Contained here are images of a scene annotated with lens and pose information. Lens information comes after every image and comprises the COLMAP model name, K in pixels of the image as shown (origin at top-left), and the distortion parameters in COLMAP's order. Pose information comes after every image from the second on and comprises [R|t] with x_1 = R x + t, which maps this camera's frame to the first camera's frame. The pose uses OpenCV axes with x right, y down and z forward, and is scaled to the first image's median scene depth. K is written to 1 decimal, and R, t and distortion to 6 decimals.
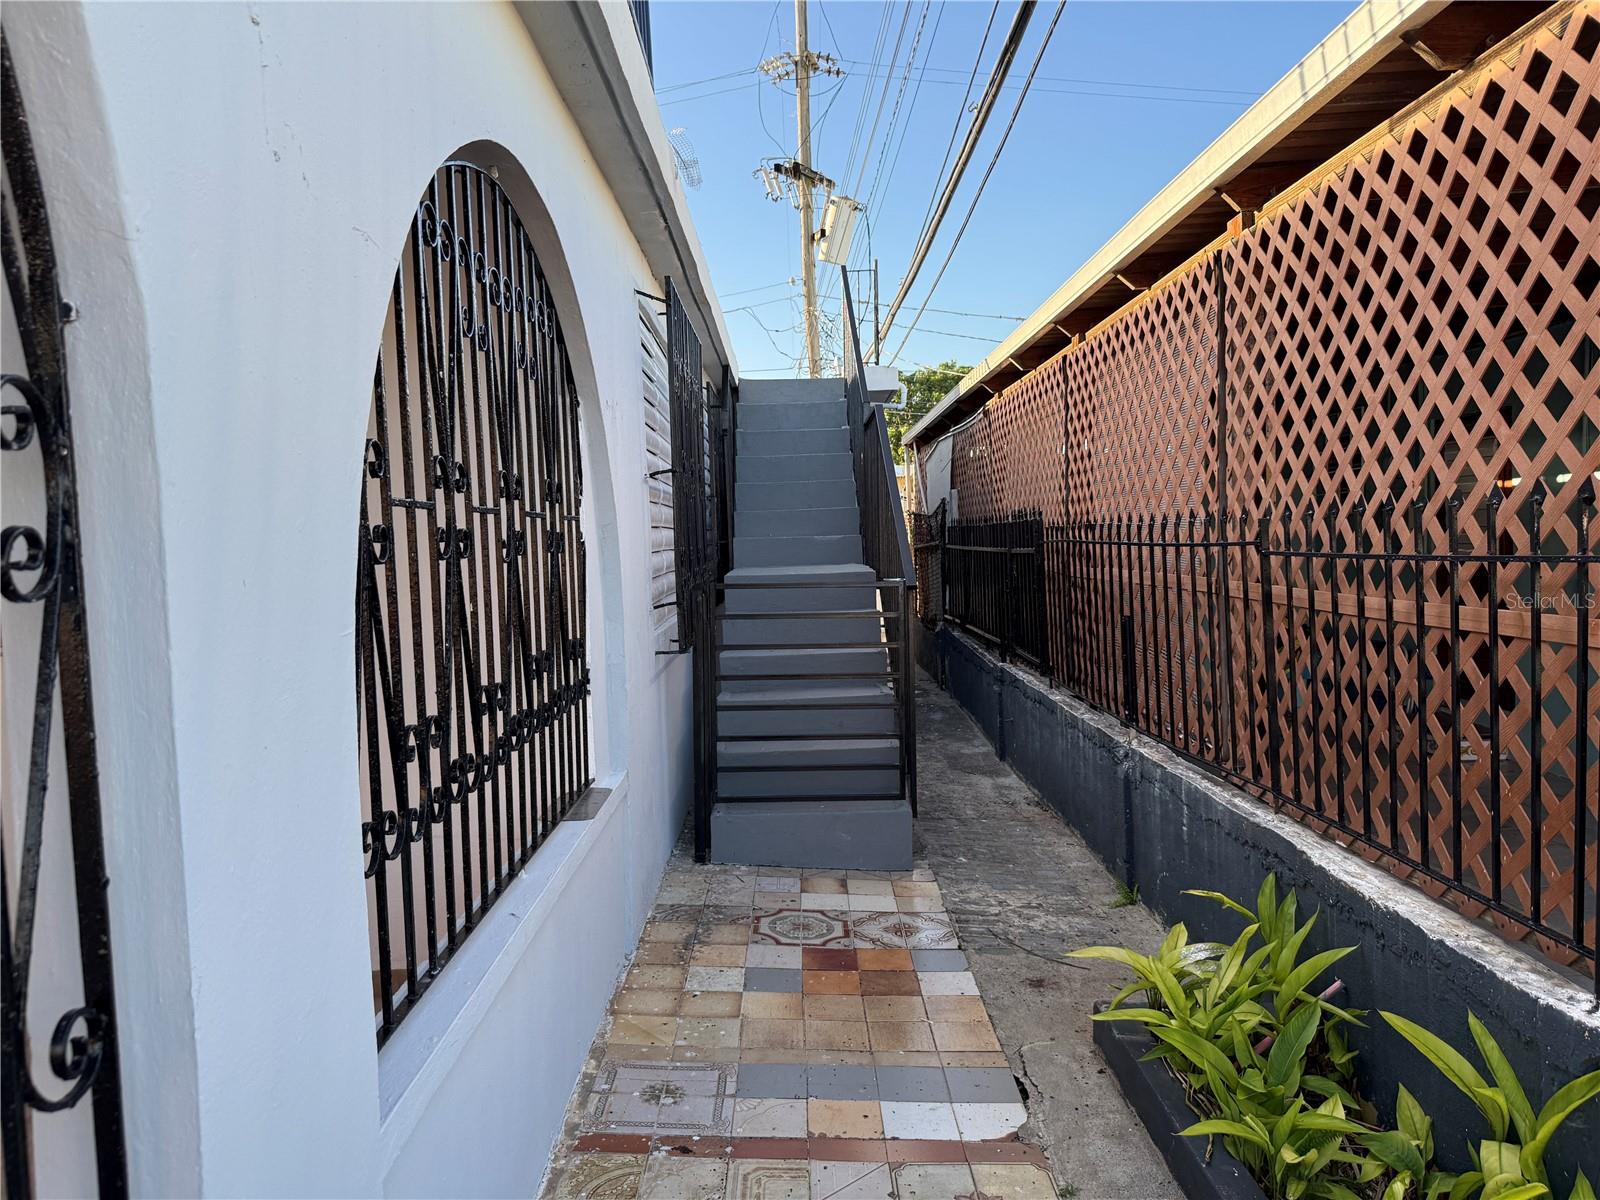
lens RADIAL K [[1135.0, 0, 800.0], [0, 1135.0, 600.0], [0, 0, 1]] dist [0.062028, -0.057836]
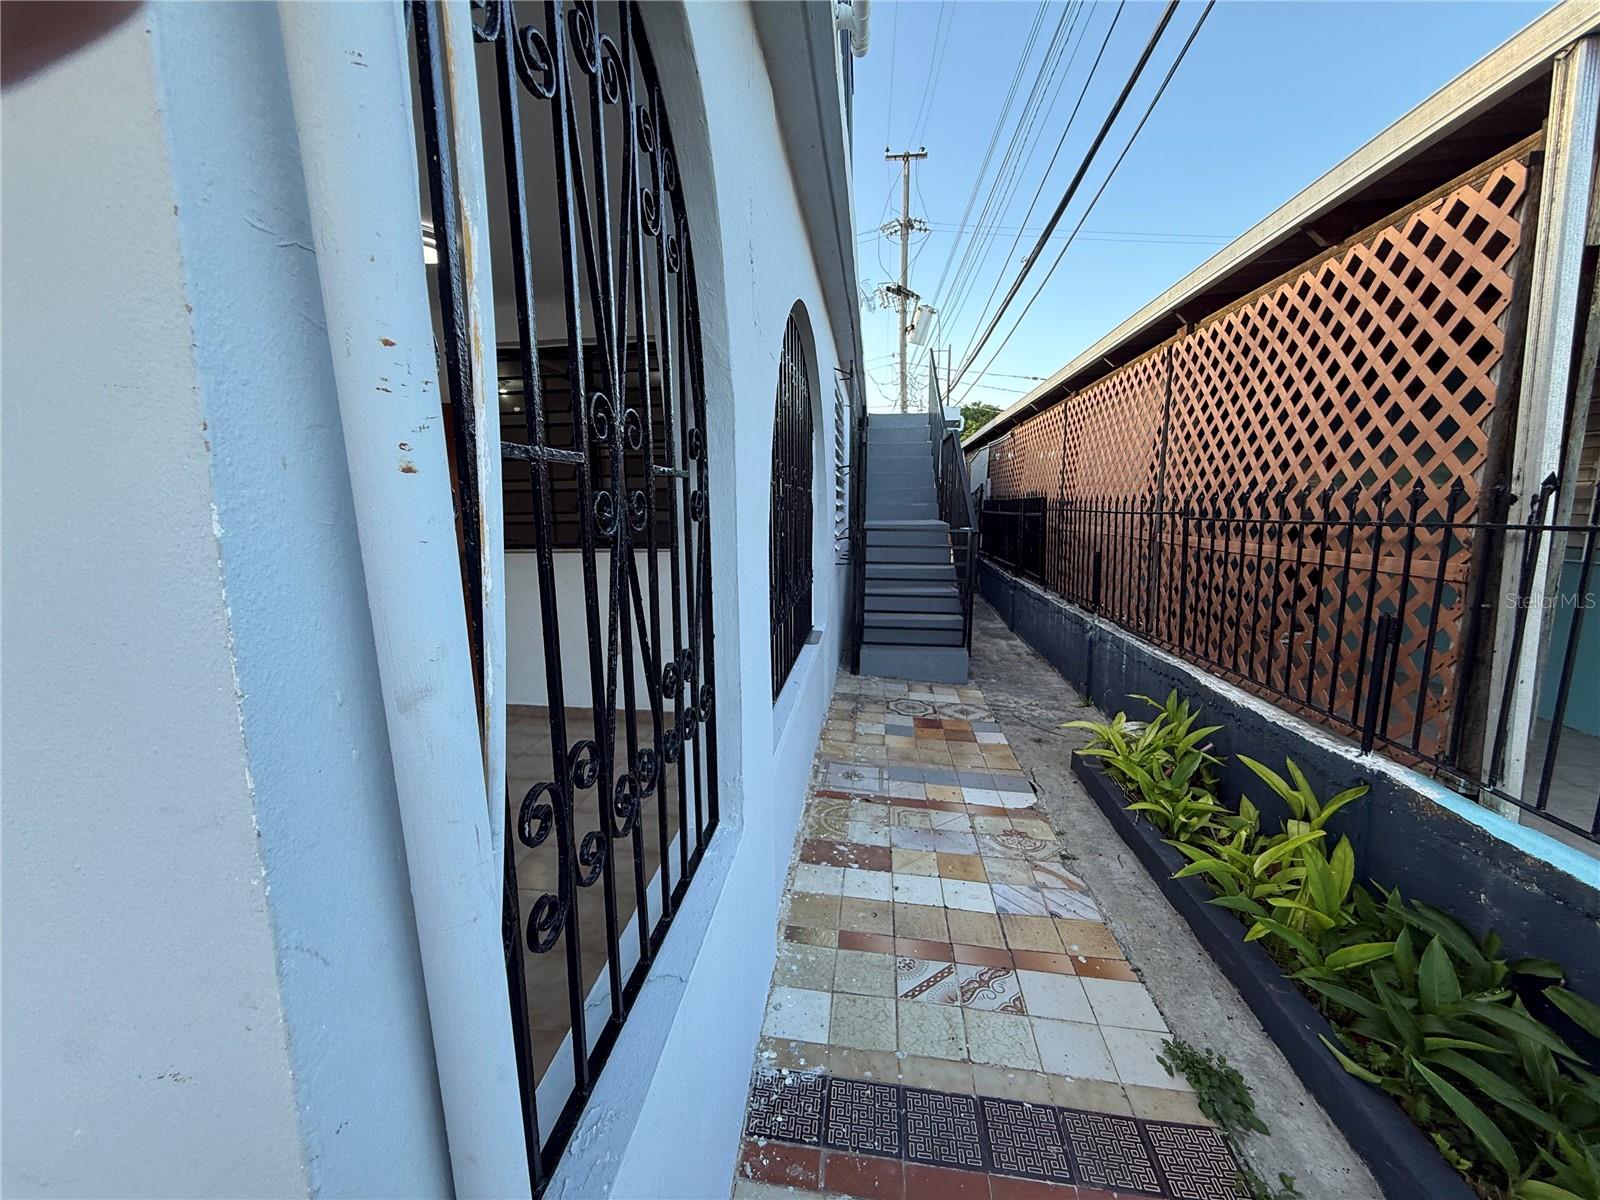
lens RADIAL K [[644.1, 0, 800.0], [0, 644.1, 600.0], [0, 0, 1]] dist [0.022642, 0.000045]
pose [[0.992363, 0.040425, -0.116536, -0.080263], [-0.029556, 0.995178, 0.093532, 0.009497], [0.119755, -0.089373, 0.988773, -0.112086]]
